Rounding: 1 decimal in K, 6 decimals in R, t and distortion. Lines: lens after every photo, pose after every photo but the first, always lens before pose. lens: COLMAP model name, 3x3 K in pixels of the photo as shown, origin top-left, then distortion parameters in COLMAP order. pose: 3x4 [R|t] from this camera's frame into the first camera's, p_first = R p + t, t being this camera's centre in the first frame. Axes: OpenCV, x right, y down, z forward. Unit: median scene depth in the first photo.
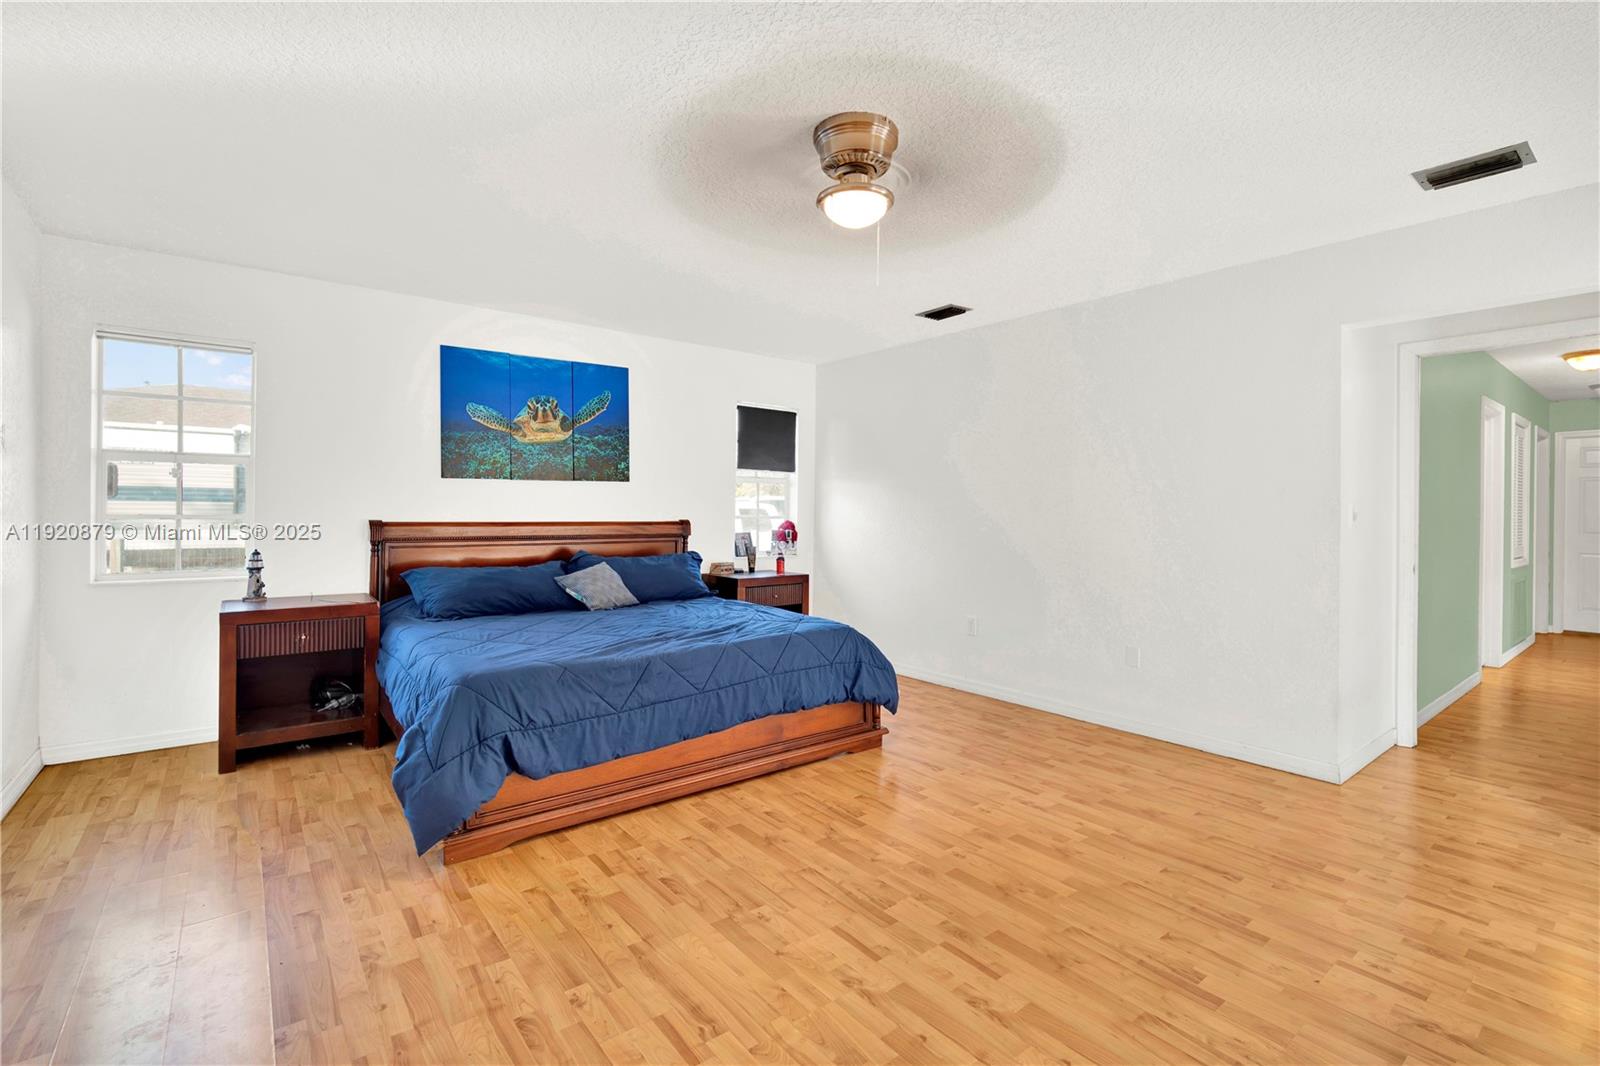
lens RADIAL K [[726.2, 0, 790.2], [0, 726.2, 524.1], [0, 0, 1]] dist [-0.010067, 0.003384]
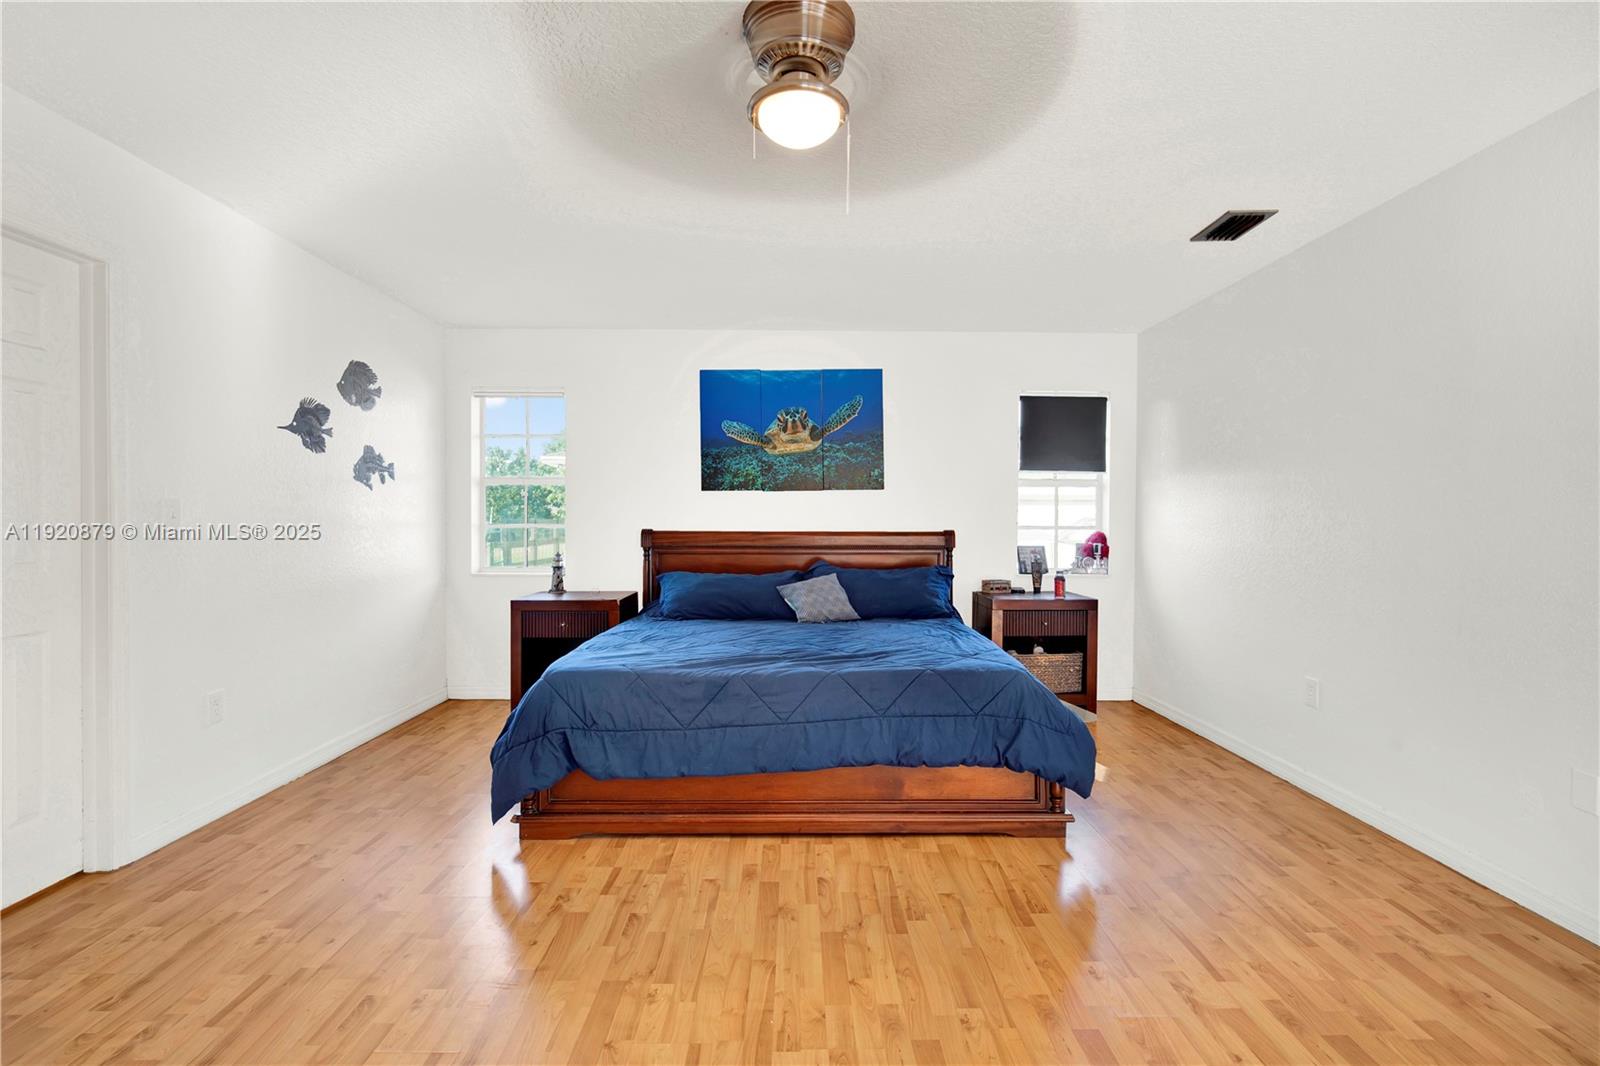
lens RADIAL K [[726.2, 0, 801.0], [0, 726.2, 531.9], [0, 0, 1]] dist [-0.010067, 0.003384]
pose [[0.793720, 0.004756, -0.608264, 0.332589], [-0.007810, 0.999967, -0.002373, 0.000009], [0.608233, 0.006634, 0.793731, 0.233724]]
